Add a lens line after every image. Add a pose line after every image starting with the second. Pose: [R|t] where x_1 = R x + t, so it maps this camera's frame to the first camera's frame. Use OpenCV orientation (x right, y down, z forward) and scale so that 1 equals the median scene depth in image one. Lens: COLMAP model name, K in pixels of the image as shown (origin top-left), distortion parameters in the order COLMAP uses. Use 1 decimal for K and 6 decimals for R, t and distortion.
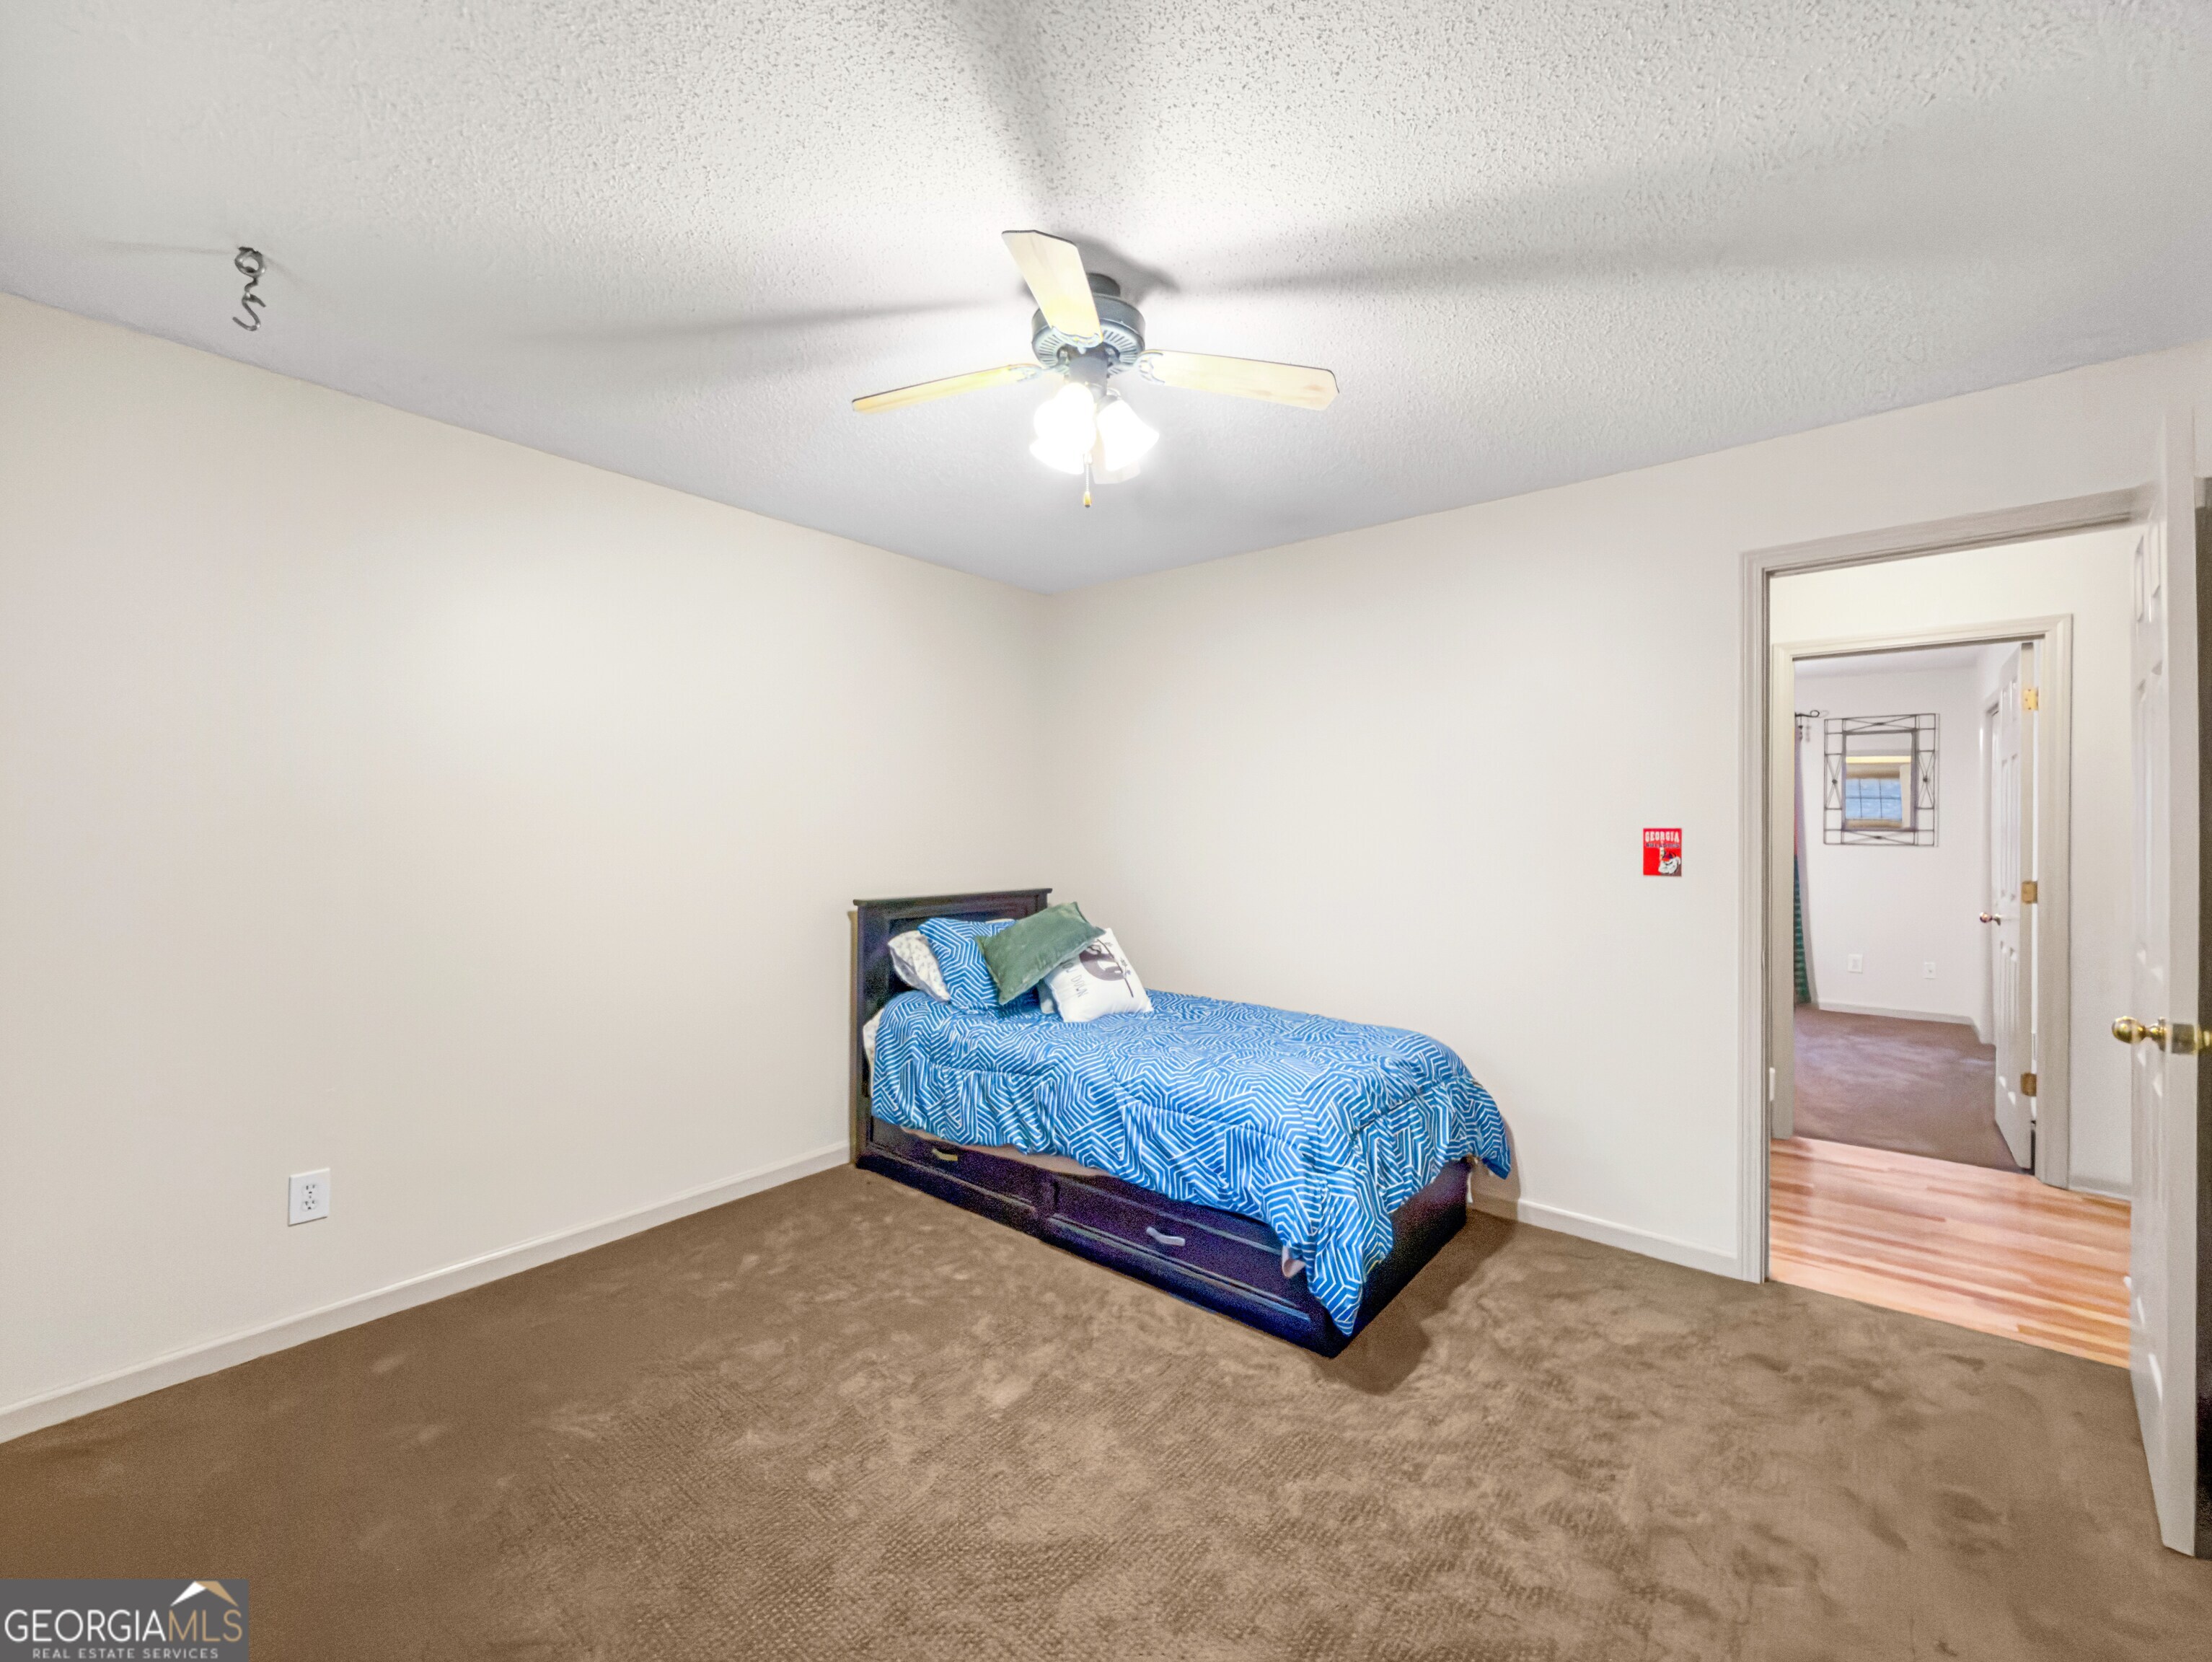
lens RADIAL K [[910.4, 0, 1117.8], [0, 910.4, 826.6], [0, 0, 1]] dist [-0.000188, -0.000187]
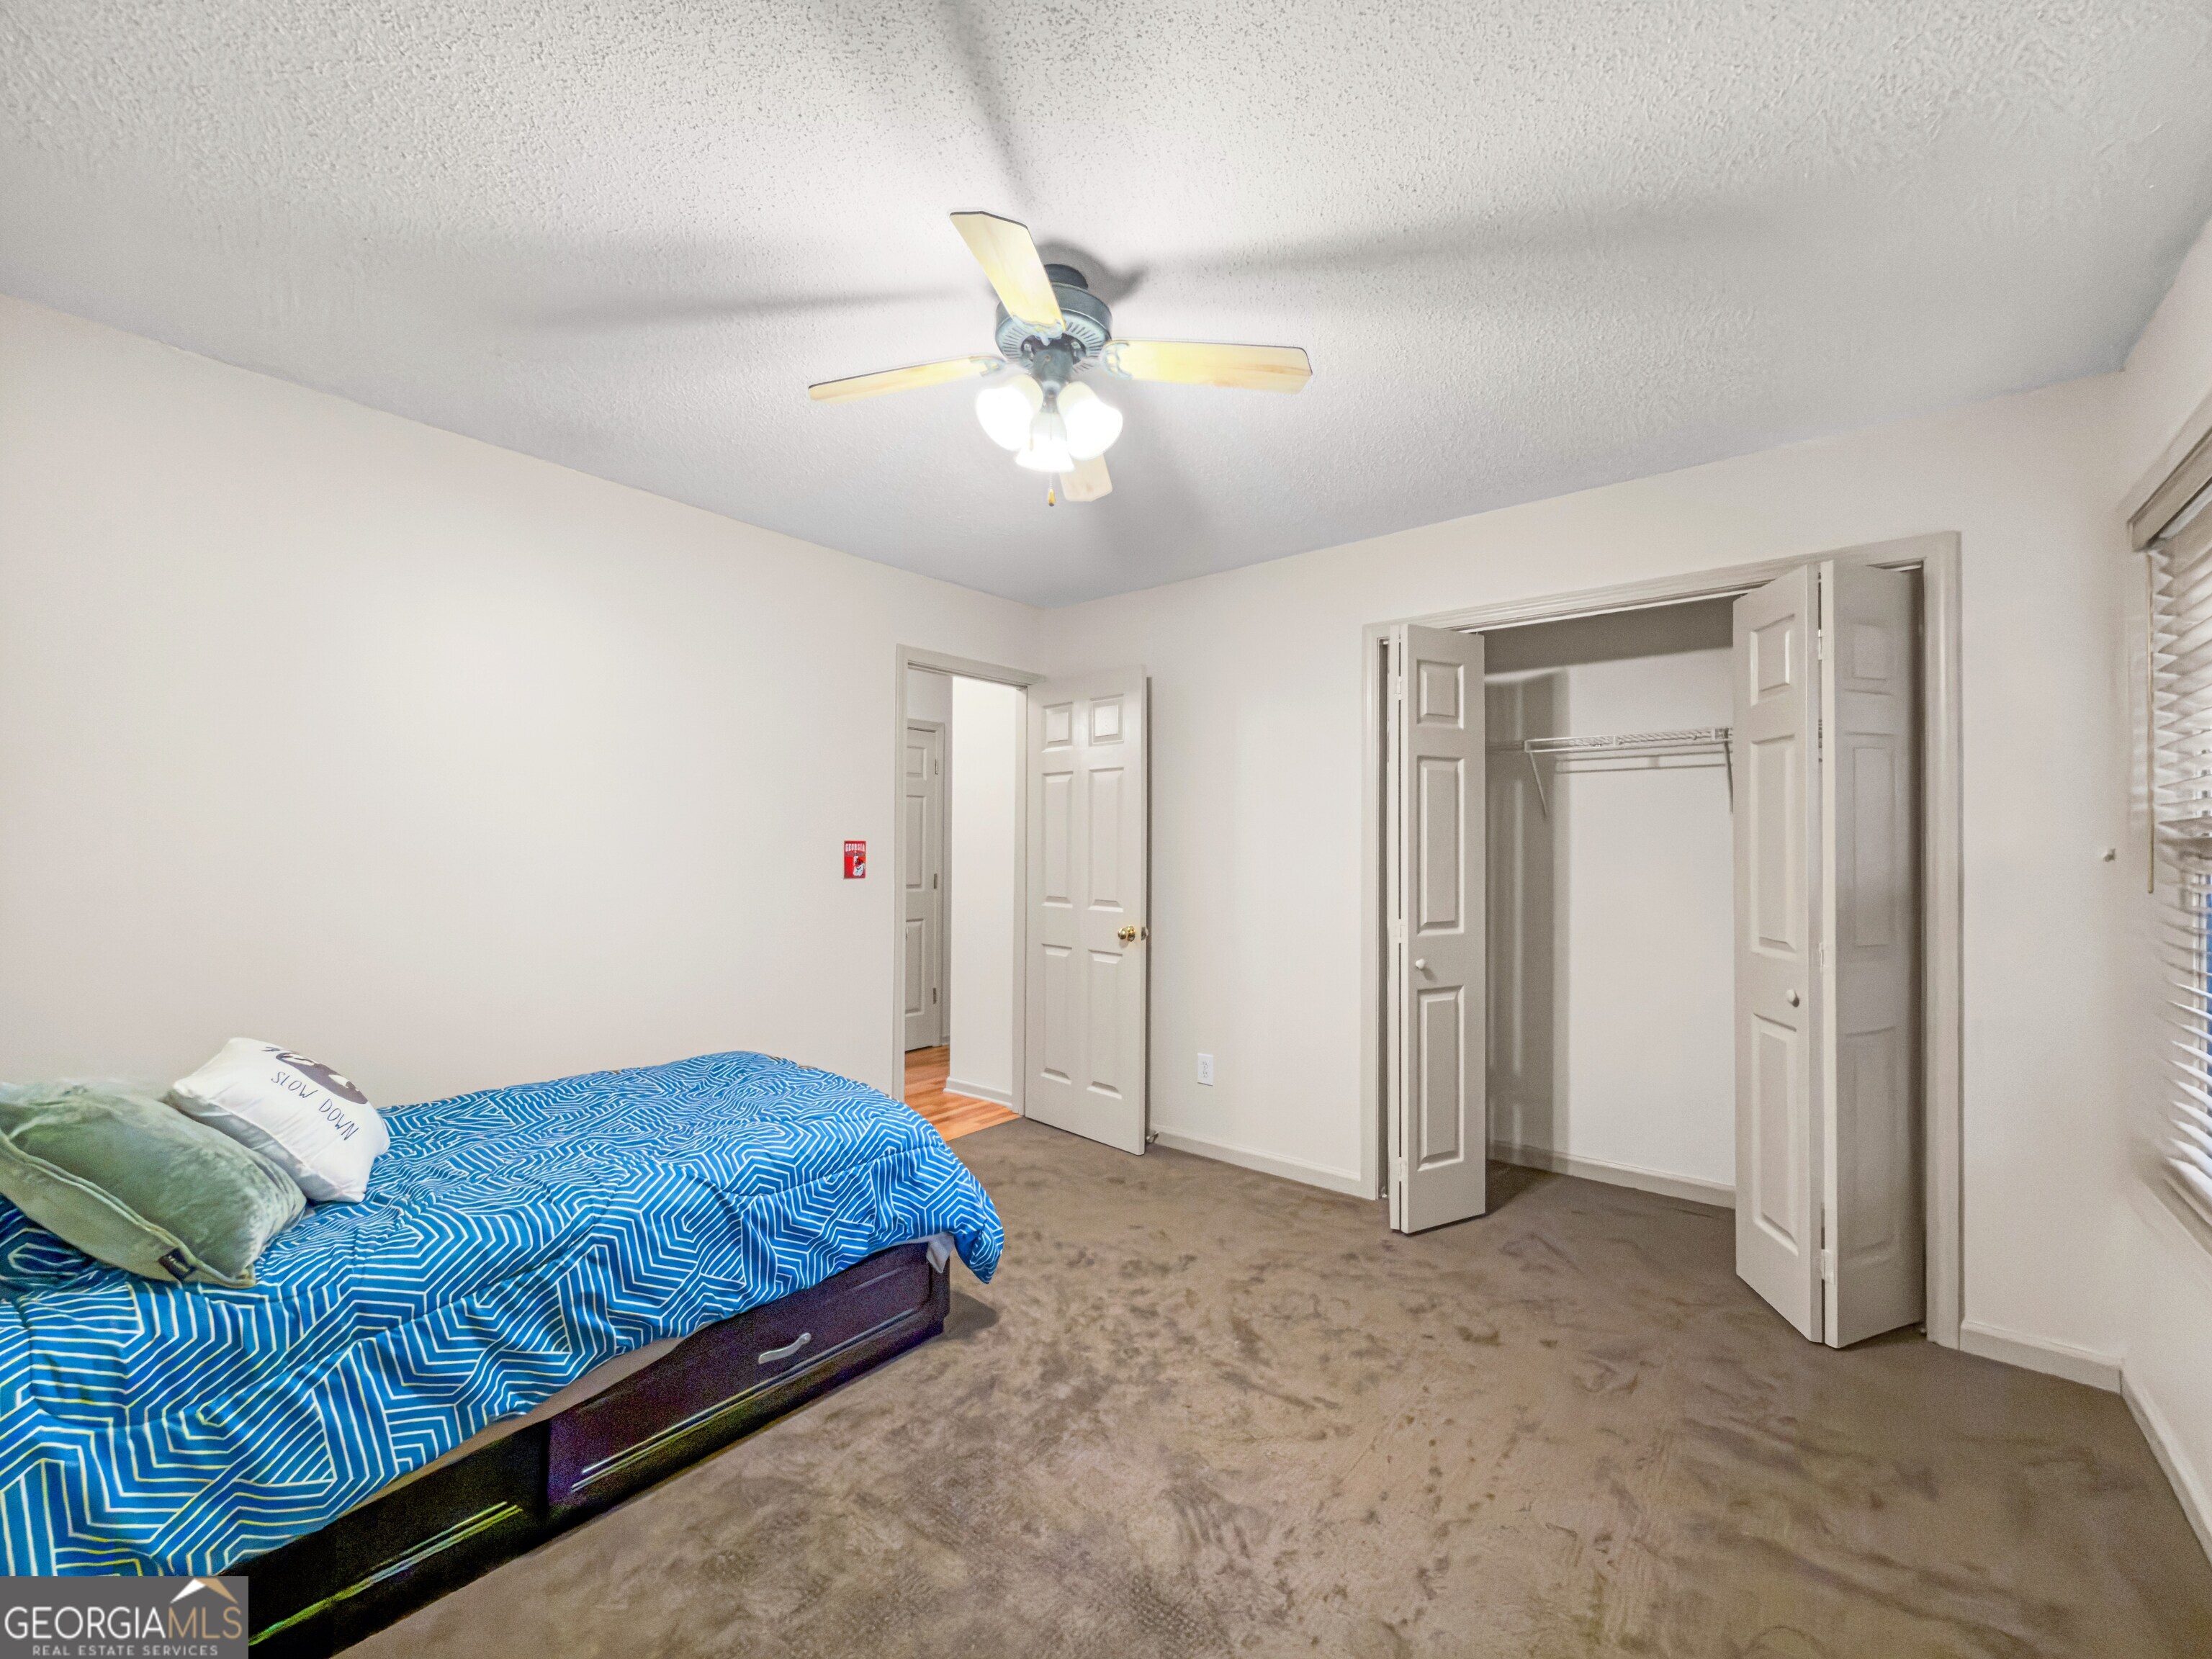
lens RADIAL K [[896.3, 0, 1123.1], [0, 896.3, 836.0], [0, 0, 1]] dist [-0.000886, 0.000036]
pose [[-0.008846, 0.008056, 0.999928, -0.742261], [-0.003750, 0.999960, -0.008090, 0.003737], [-0.999954, -0.003822, -0.008816, 0.707798]]
